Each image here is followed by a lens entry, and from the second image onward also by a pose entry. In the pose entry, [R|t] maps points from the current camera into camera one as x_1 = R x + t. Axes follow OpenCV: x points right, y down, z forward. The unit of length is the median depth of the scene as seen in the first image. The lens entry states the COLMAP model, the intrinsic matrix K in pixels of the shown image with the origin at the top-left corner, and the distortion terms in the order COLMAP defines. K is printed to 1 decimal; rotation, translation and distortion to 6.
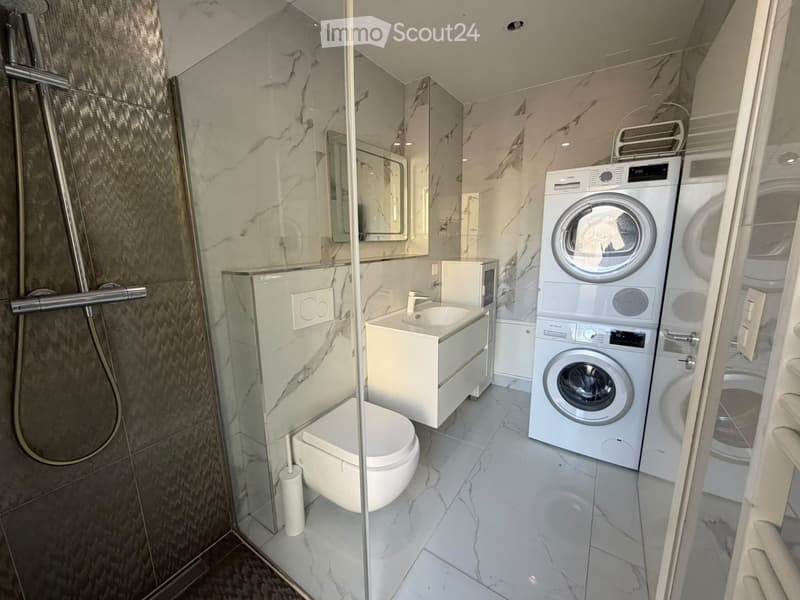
lens RADIAL K [[316.6, 0, 401.8], [0, 316.6, 297.7], [0, 0, 1]] dist [0.000647, 0.000122]
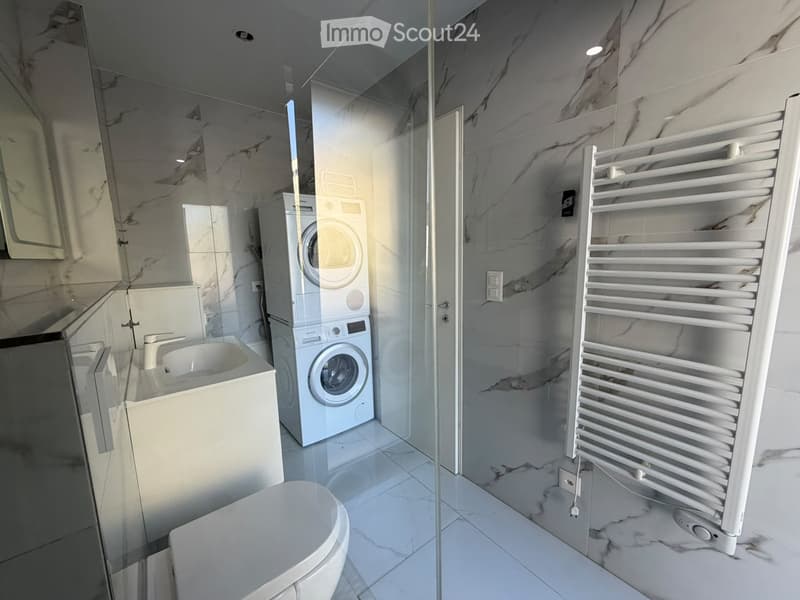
lens RADIAL K [[316.6, 0, 401.8], [0, 316.6, 297.7], [0, 0, 1]] dist [0.000647, 0.000122]
pose [[0.307479, -0.125557, 0.943235, -0.379133], [0.197103, 0.978162, 0.065954, -0.033970], [-0.930917, 0.165634, 0.325512, 0.274289]]
